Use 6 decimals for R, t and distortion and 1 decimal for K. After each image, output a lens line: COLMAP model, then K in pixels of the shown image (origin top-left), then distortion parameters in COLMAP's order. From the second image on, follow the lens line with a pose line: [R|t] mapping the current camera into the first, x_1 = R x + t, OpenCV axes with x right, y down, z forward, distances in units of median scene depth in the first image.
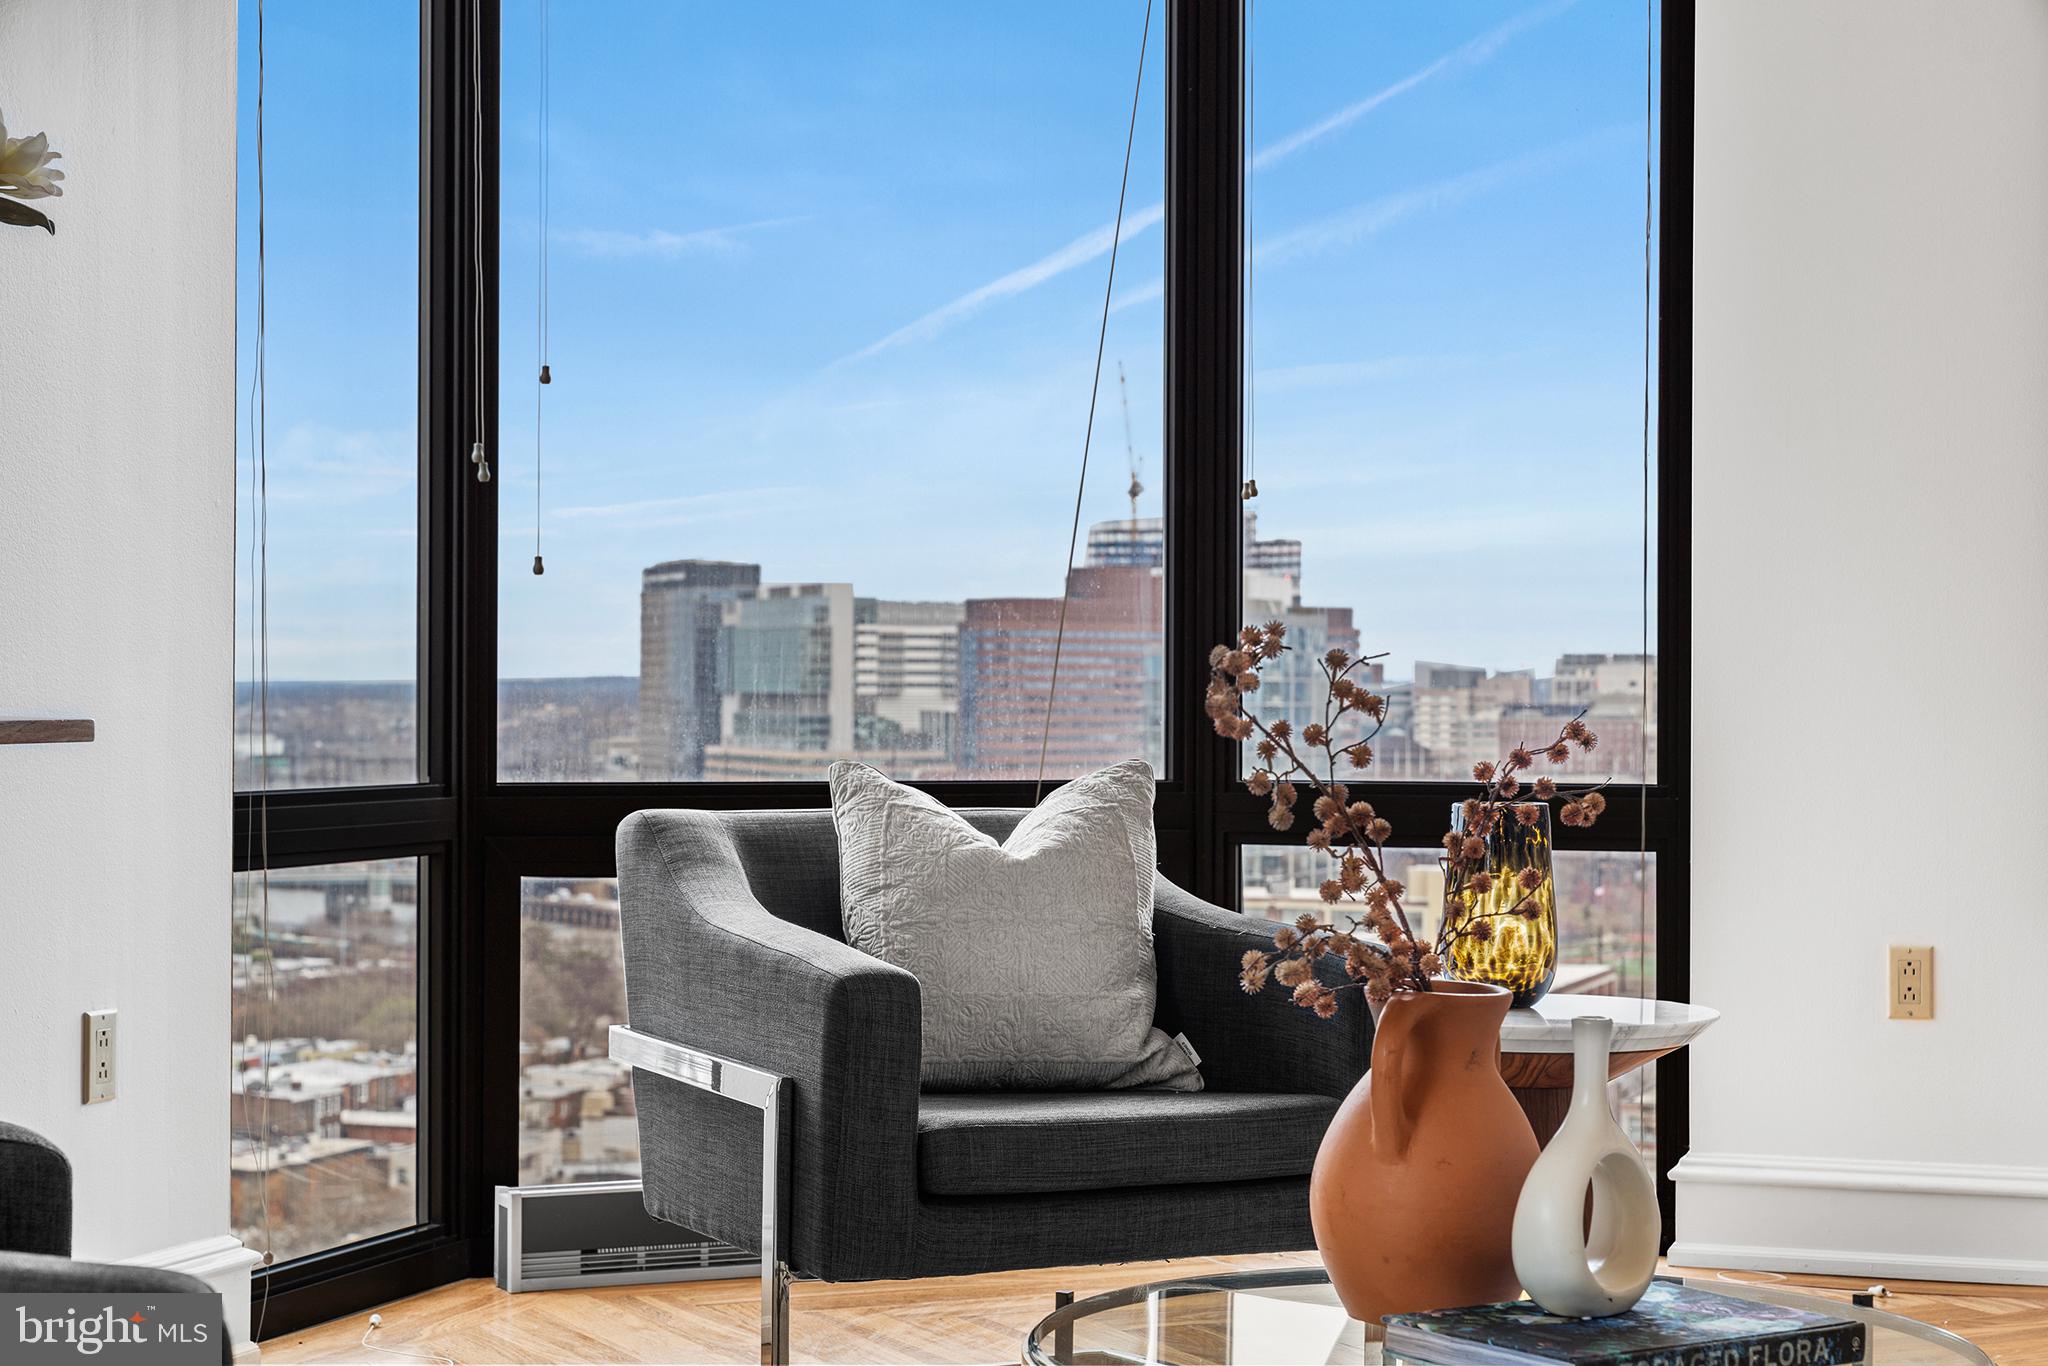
lens RADIAL K [[3893.5, 0, 1019.8], [0, 3893.5, 681.8], [0, 0, 1]] dist [-0.002902, 0.000000]
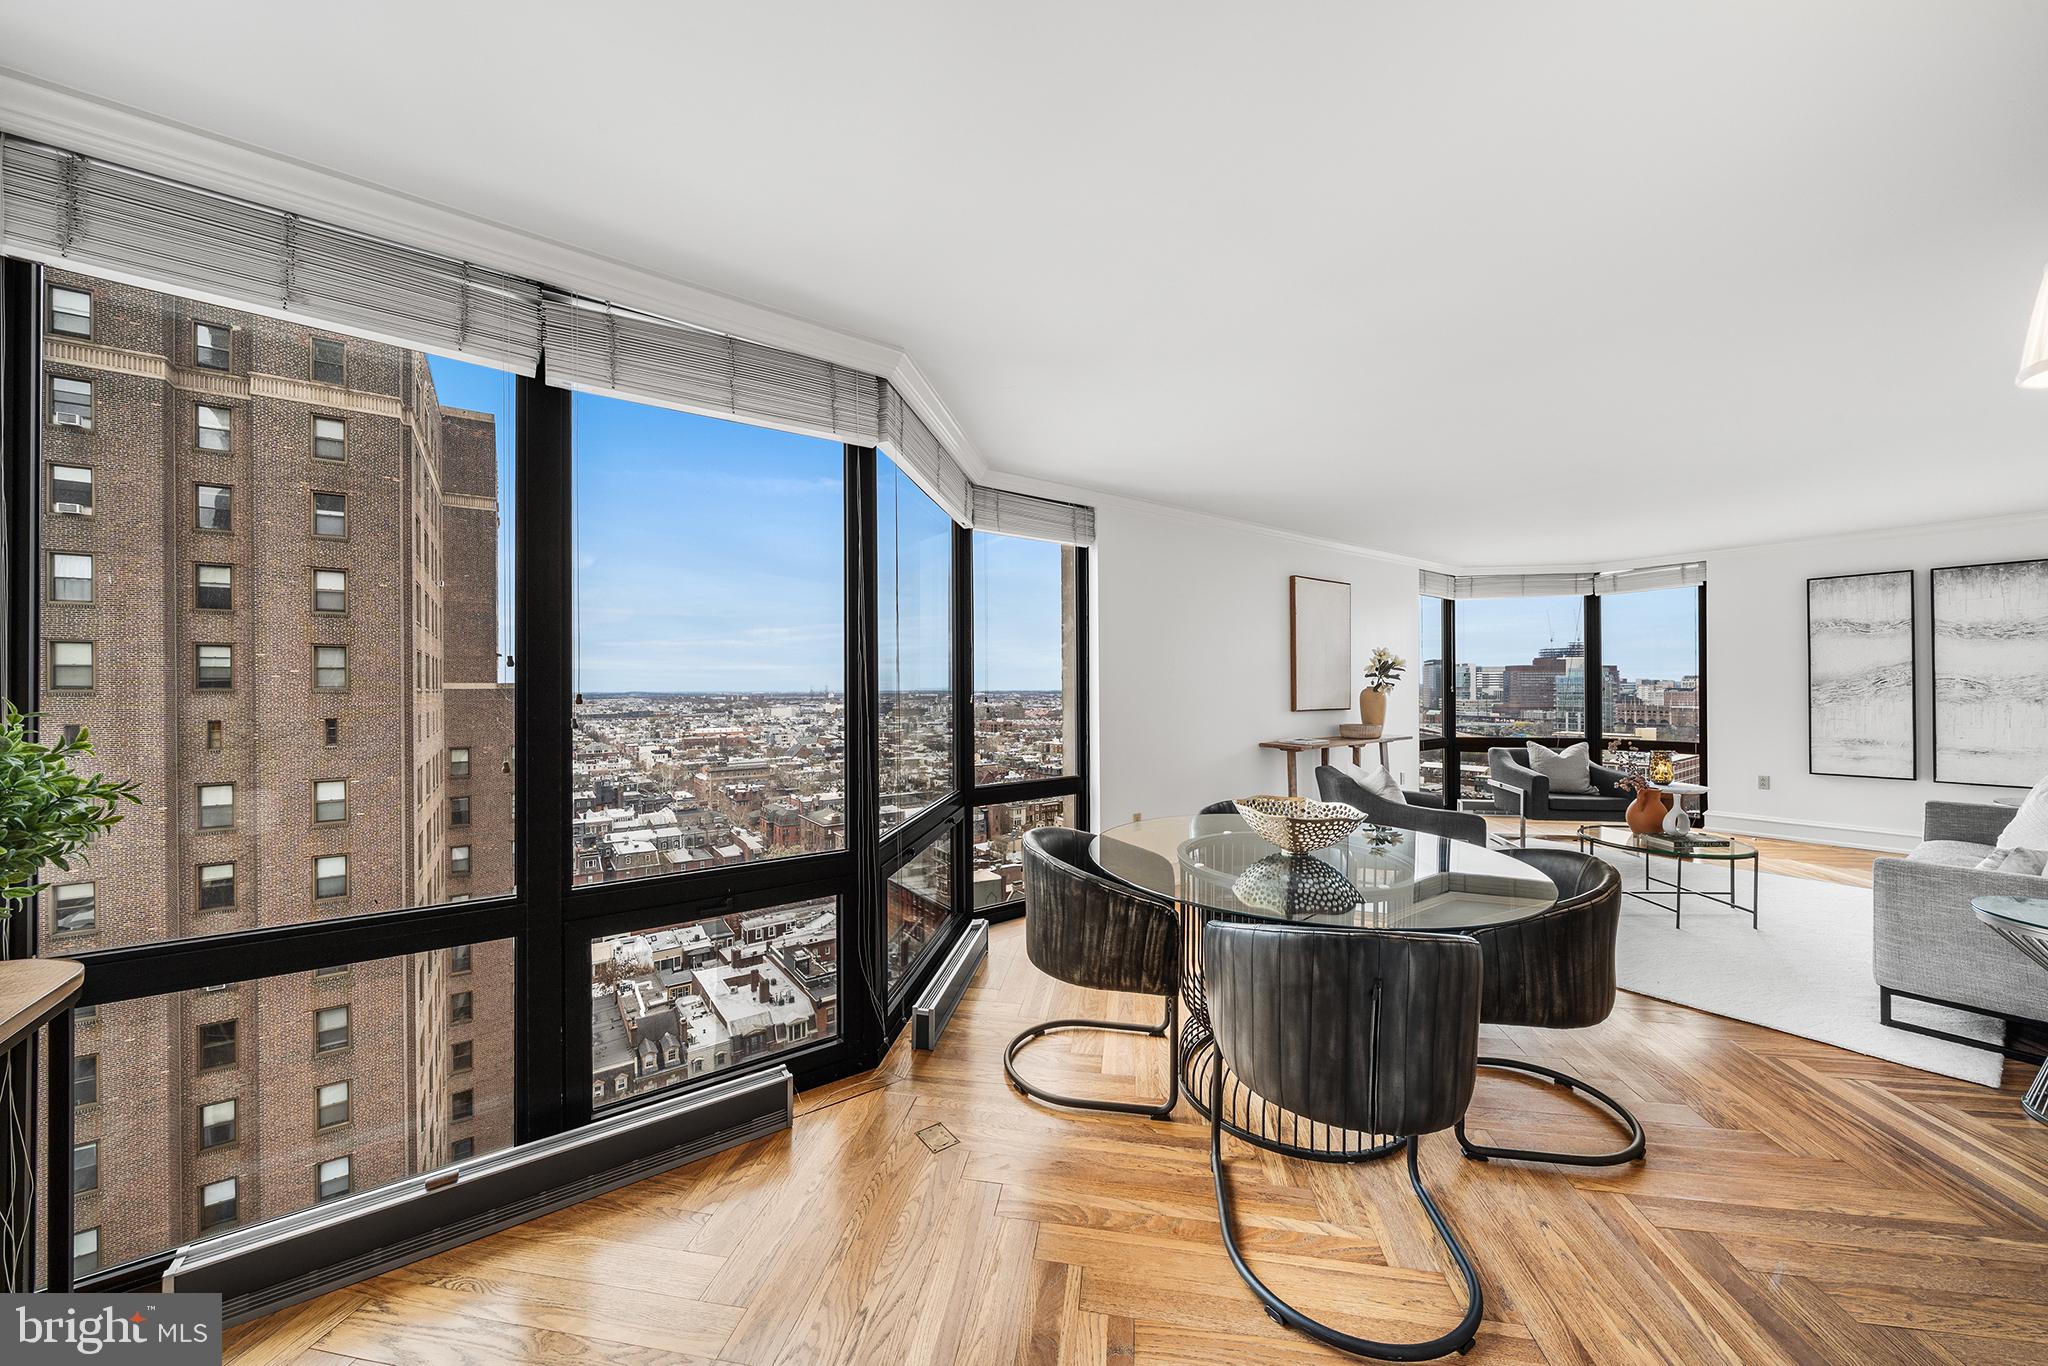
lens RADIAL K [[713.5, 0, 1017.0], [0, 713.5, 683.3], [0, 0, 1]] dist [-0.003471, -0.000211]
pose [[0.816468, -0.010824, -0.577289, -0.057600], [0.008005, 0.999940, -0.007427, -0.078560], [0.577335, 0.001443, 0.816506, -0.511465]]
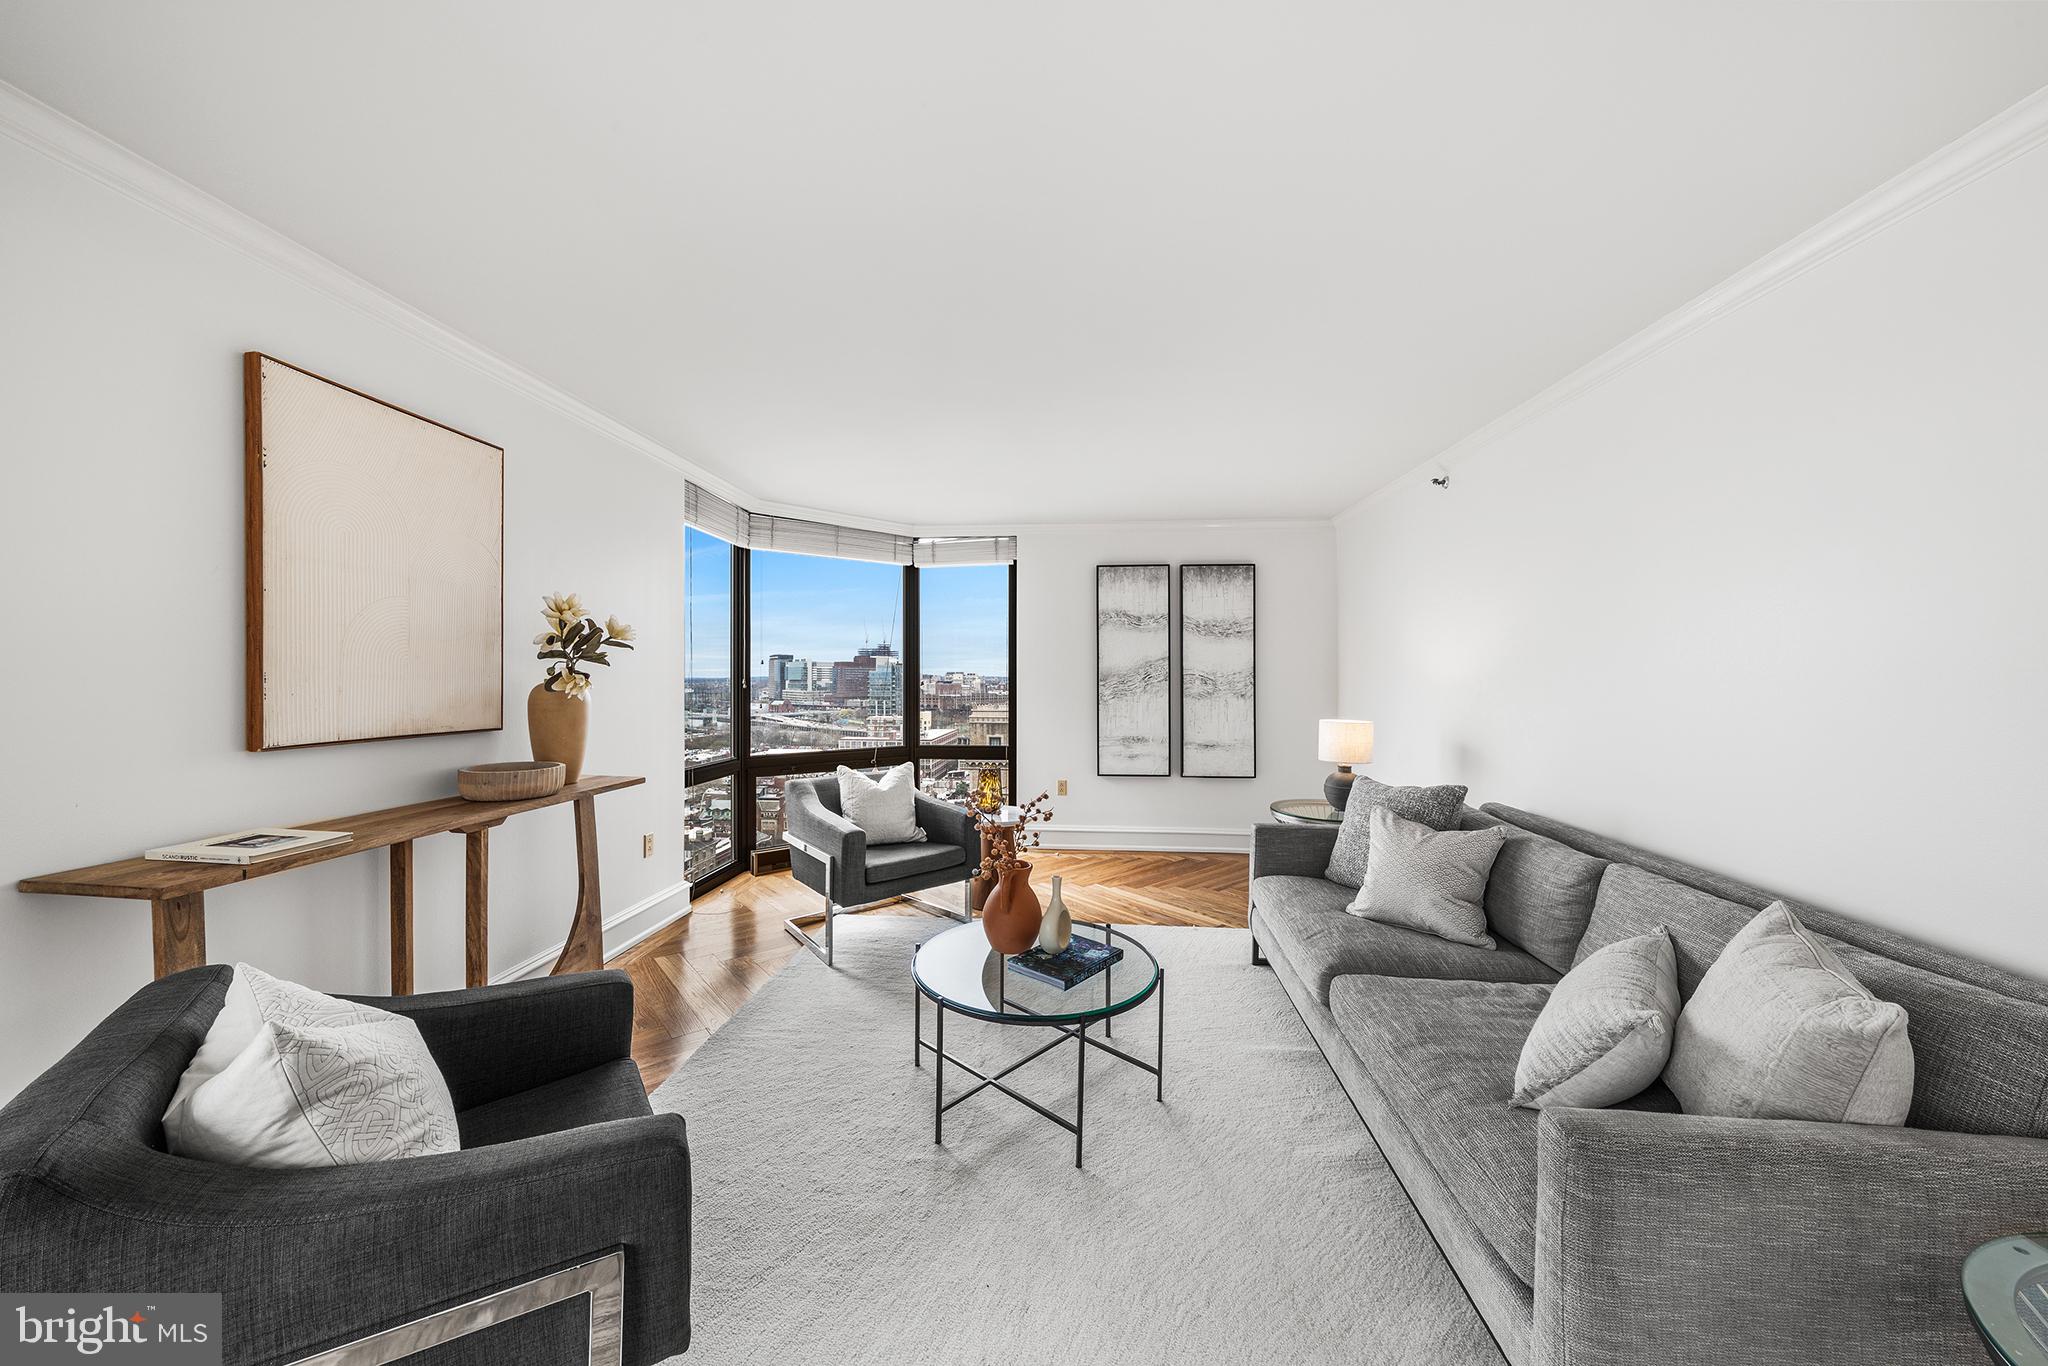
lens RADIAL K [[713.5, 0, 1024.7], [0, 713.5, 685.6], [0, 0, 1]] dist [-0.003471, -0.000211]
pose [[0.969663, -0.004692, 0.244400, -0.041061], [0.002004, 0.999935, 0.011247, -0.077601], [-0.244437, -0.010417, 0.969609, 0.202700]]
